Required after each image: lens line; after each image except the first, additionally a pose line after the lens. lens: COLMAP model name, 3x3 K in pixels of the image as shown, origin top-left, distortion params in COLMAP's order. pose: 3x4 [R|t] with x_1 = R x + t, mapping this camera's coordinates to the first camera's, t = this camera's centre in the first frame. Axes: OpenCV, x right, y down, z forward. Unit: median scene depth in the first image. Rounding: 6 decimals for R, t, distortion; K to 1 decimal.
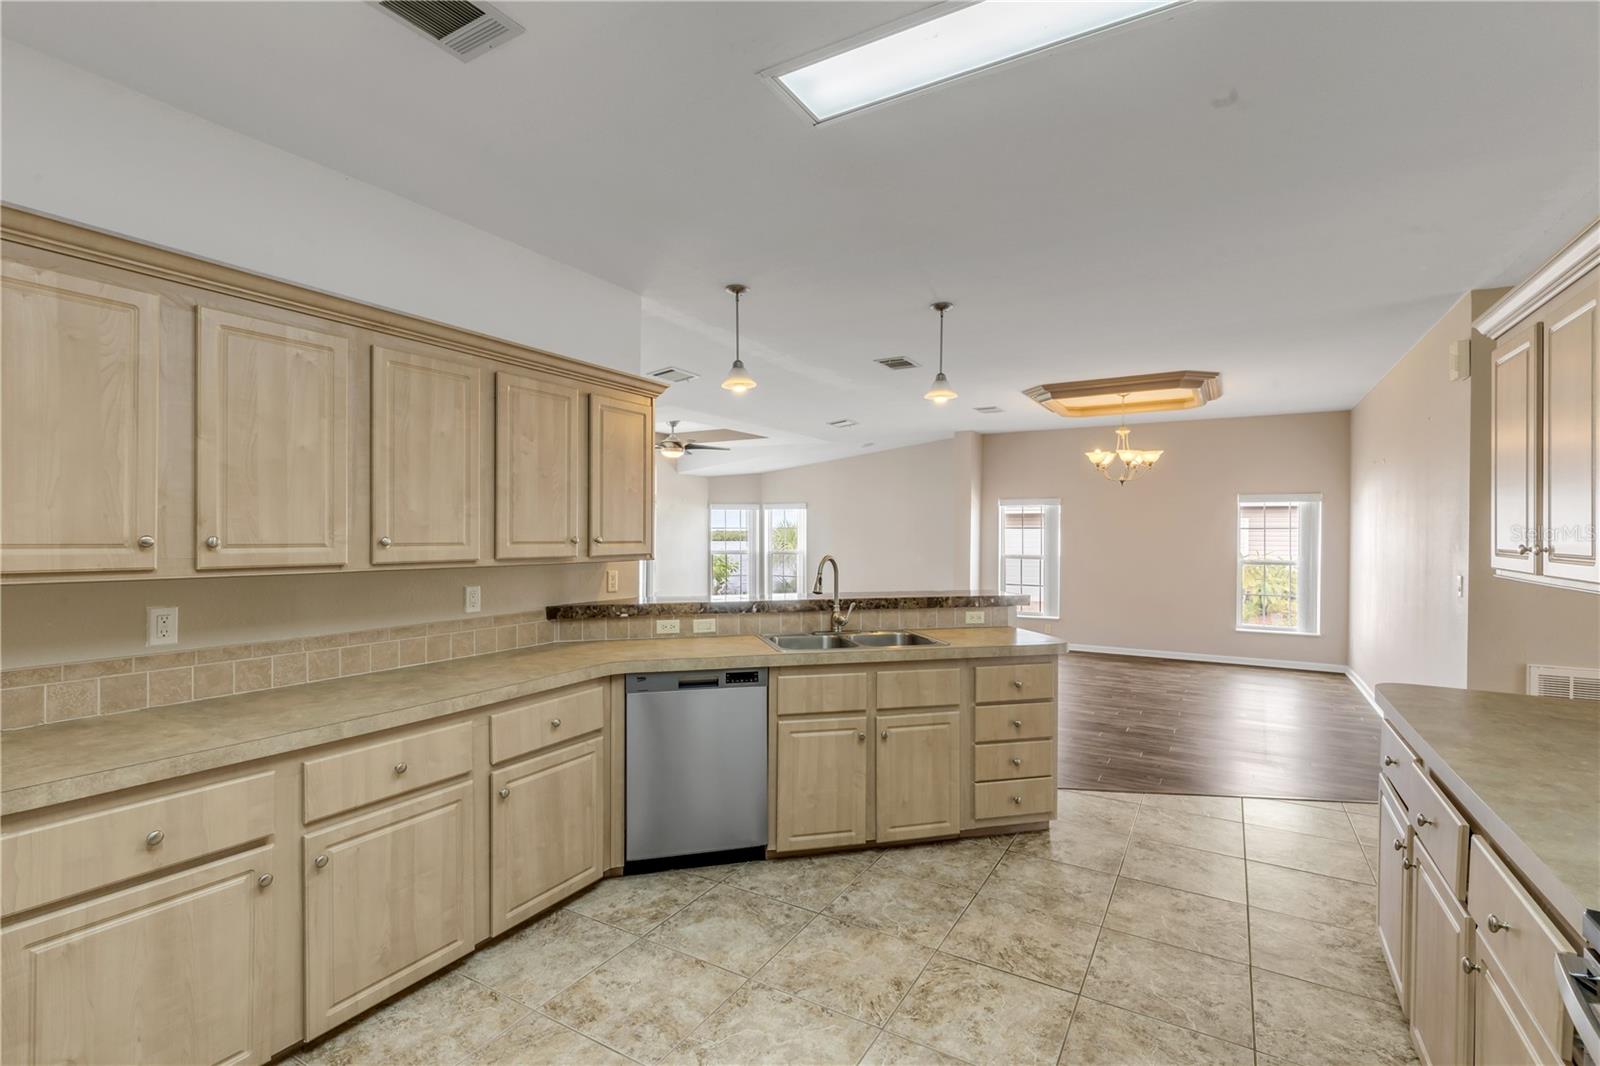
lens RADIAL K [[725.7, 0, 798.6], [0, 725.7, 534.9], [0, 0, 1]] dist [0.006673, -0.002076]
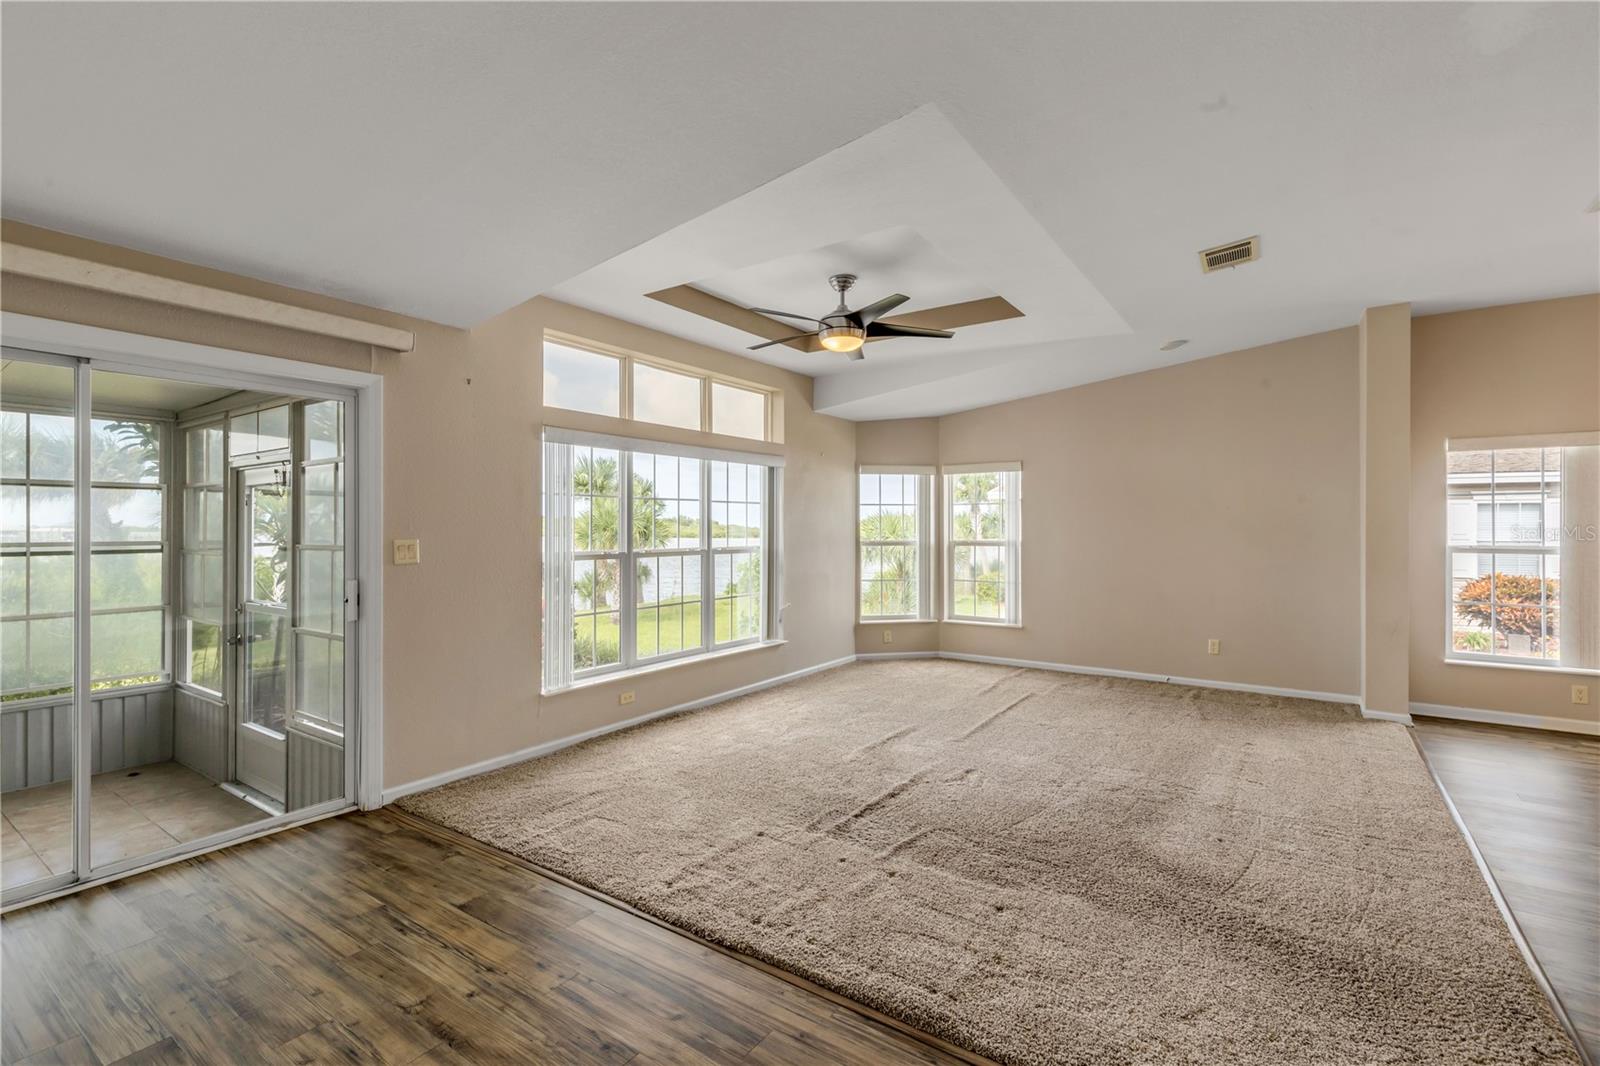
lens RADIAL K [[725.7, 0, 798.3], [0, 725.7, 520.4], [0, 0, 1]] dist [0.006673, -0.002076]
pose [[0.996825, -0.002626, -0.079583, -0.513024], [0.001383, 0.999876, -0.015675, 0.059080], [0.079614, 0.015515, 0.996705, 1.558921]]
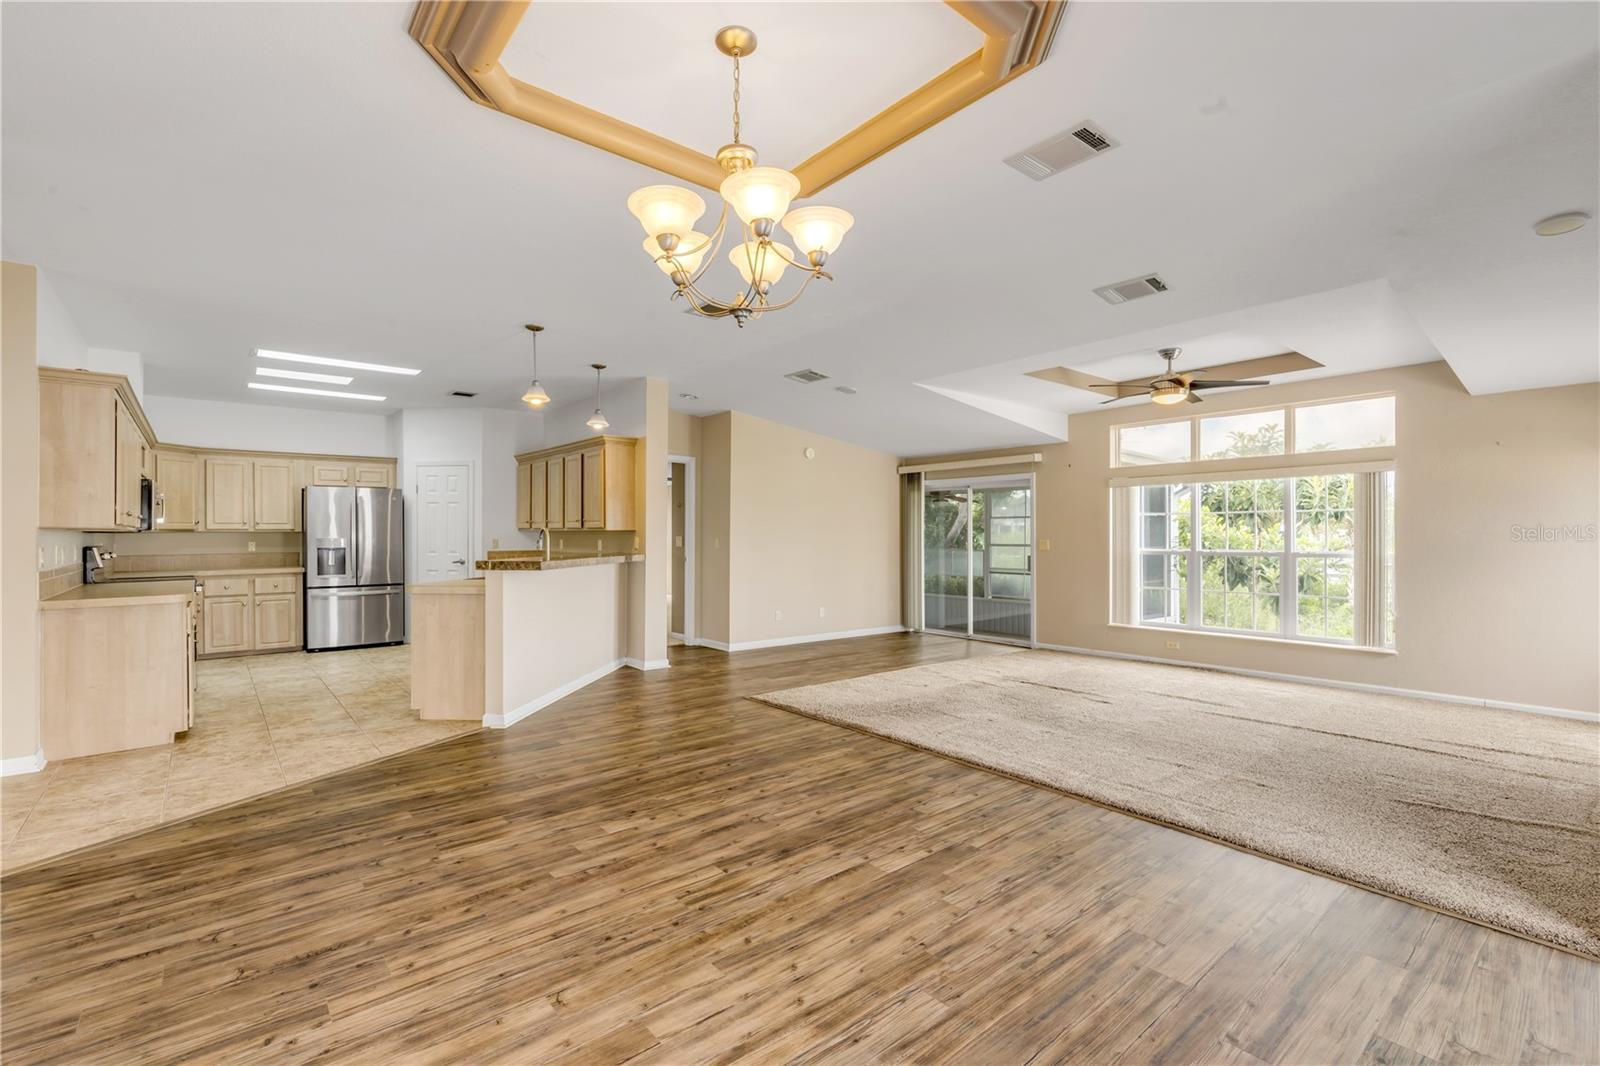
lens RADIAL K [[725.7, 0, 809.7], [0, 725.7, 534.3], [0, 0, 1]] dist [0.006673, -0.002076]
pose [[-0.333752, -0.003235, -0.942655, 1.859403], [-0.005248, 0.999985, -0.001574, 0.058936], [0.942646, 0.004422, -0.333764, 2.848881]]
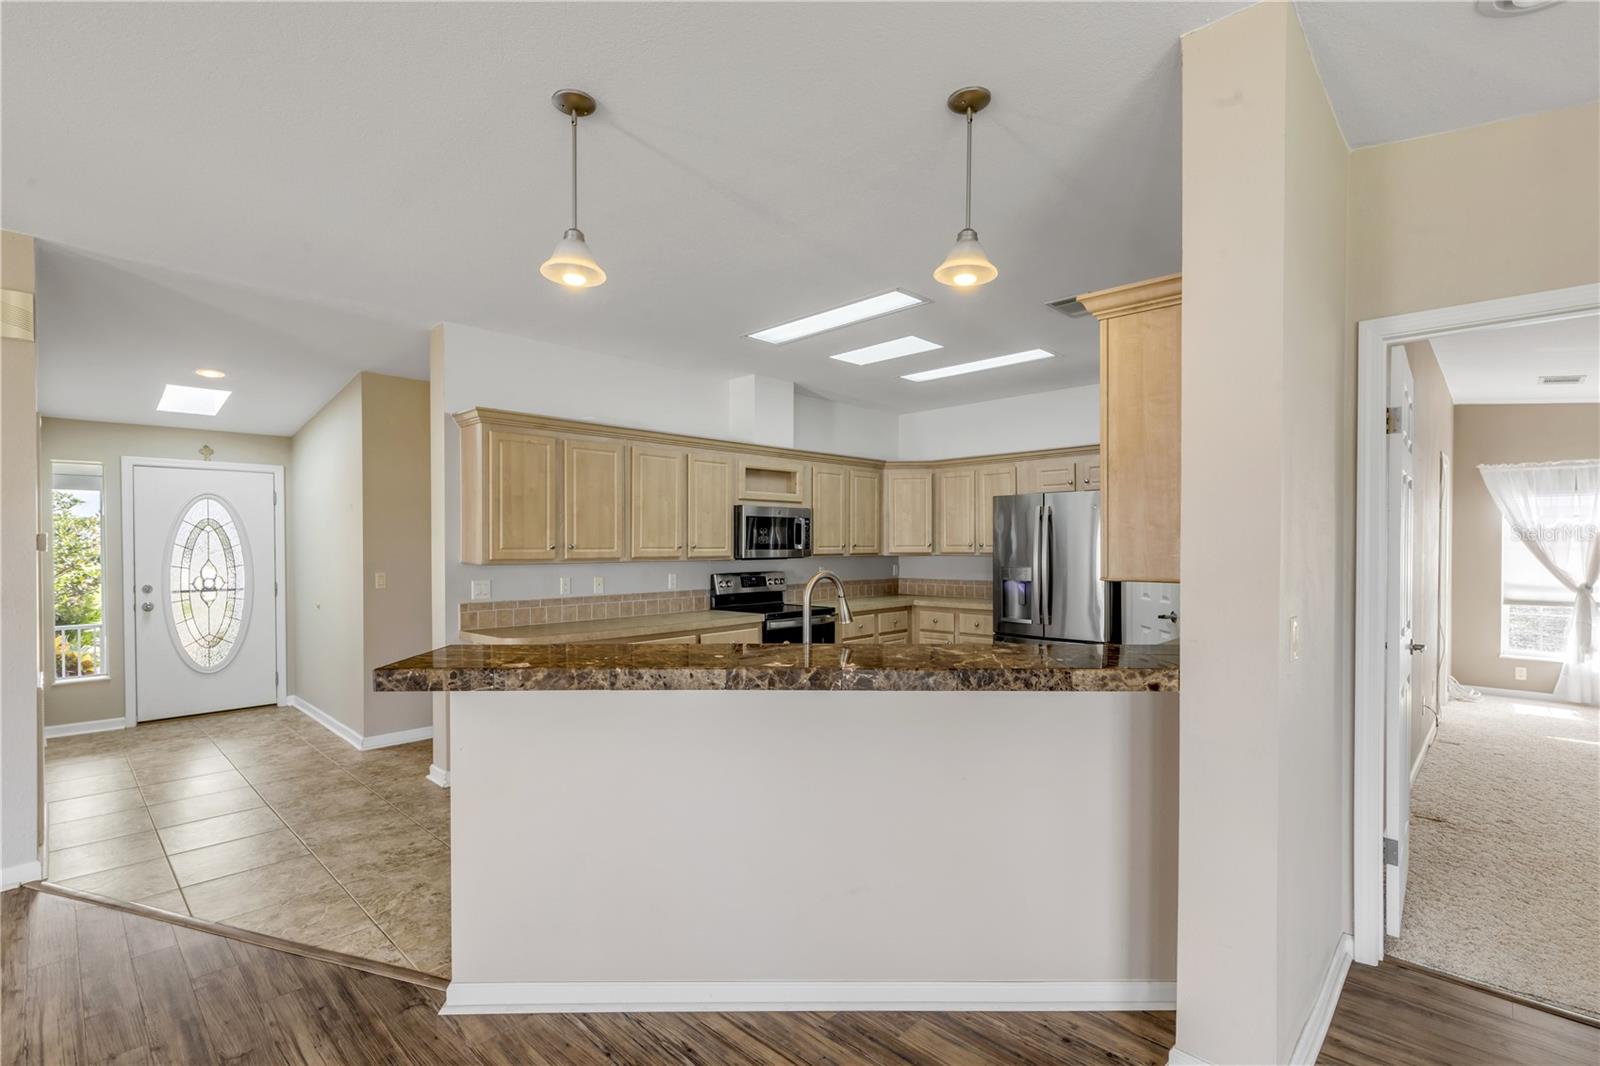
lens RADIAL K [[725.7, 0, 787.0], [0, 725.7, 545.1], [0, 0, 1]] dist [0.006673, -0.002076]
pose [[-0.966518, -0.002766, 0.256584, -0.141456], [-0.000095, 0.999946, 0.010421, -0.003229], [-0.256598, 0.010048, -0.966466, 2.238007]]
